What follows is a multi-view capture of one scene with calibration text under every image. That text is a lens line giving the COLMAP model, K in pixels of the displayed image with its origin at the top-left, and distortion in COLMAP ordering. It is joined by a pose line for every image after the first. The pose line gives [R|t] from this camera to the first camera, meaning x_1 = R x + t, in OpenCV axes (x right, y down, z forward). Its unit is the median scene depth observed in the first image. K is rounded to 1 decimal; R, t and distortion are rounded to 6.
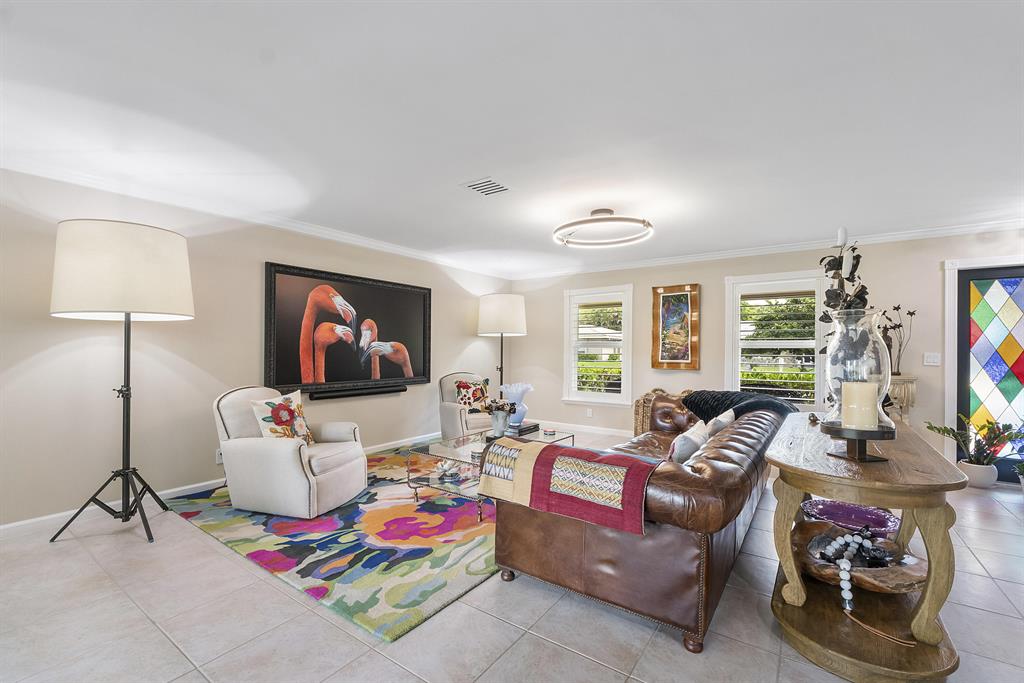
lens RADIAL K [[445.2, 0, 513.3], [0, 445.2, 335.3], [0, 0, 1]] dist [-0.007684, -0.000607]
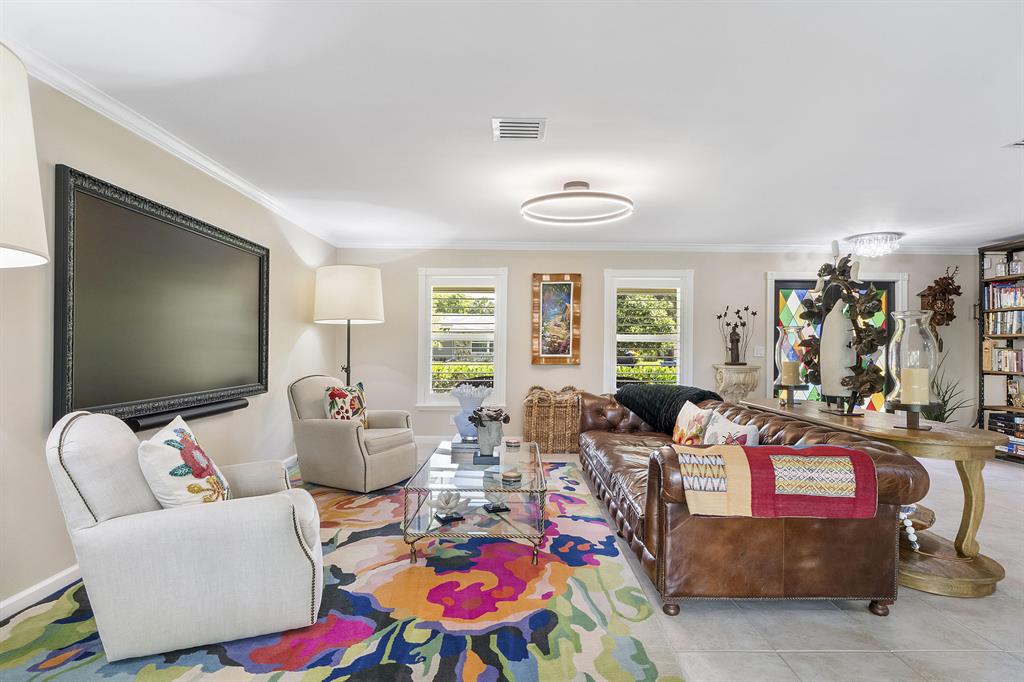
lens RADIAL K [[534.4, 0, 511.5], [0, 534.4, 334.0], [0, 0, 1]] dist [-0.006840, 0.001708]
pose [[0.812985, 0.013837, 0.582120, -0.527637], [-0.021014, 0.999764, 0.005583, 0.013199], [-0.581905, -0.016772, 0.813084, 0.225087]]
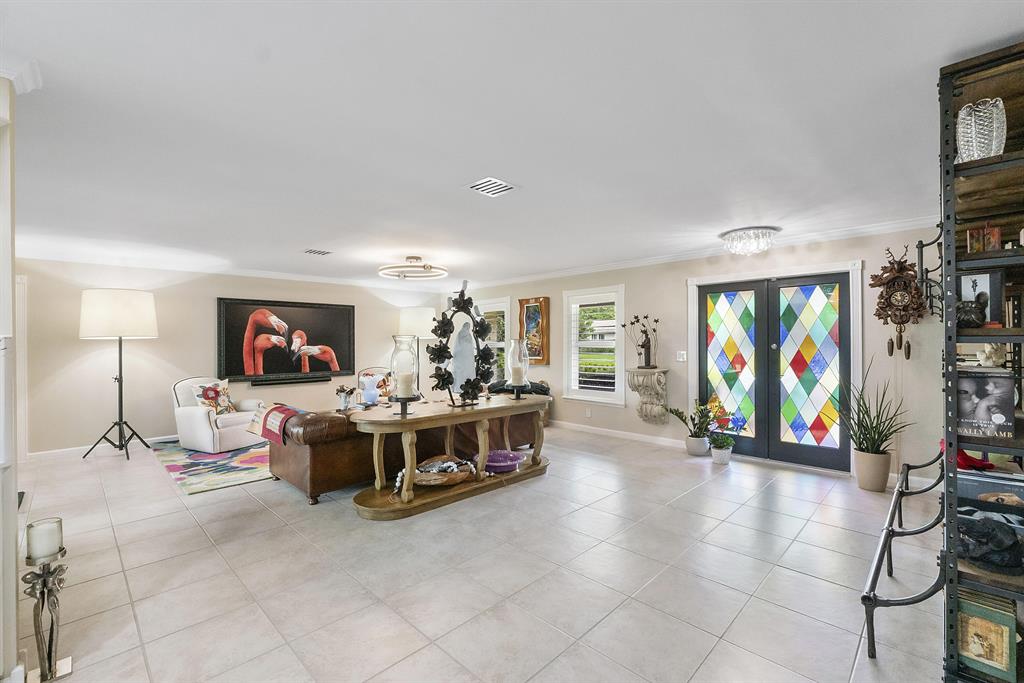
lens RADIAL K [[445.2, 0, 513.5], [0, 445.2, 345.7], [0, 0, 1]] dist [-0.007684, -0.000607]
pose [[0.985245, -0.010410, -0.170832, 0.782010], [0.016412, 0.999295, 0.033756, -0.031459], [0.170360, -0.036062, 0.984722, -0.378765]]
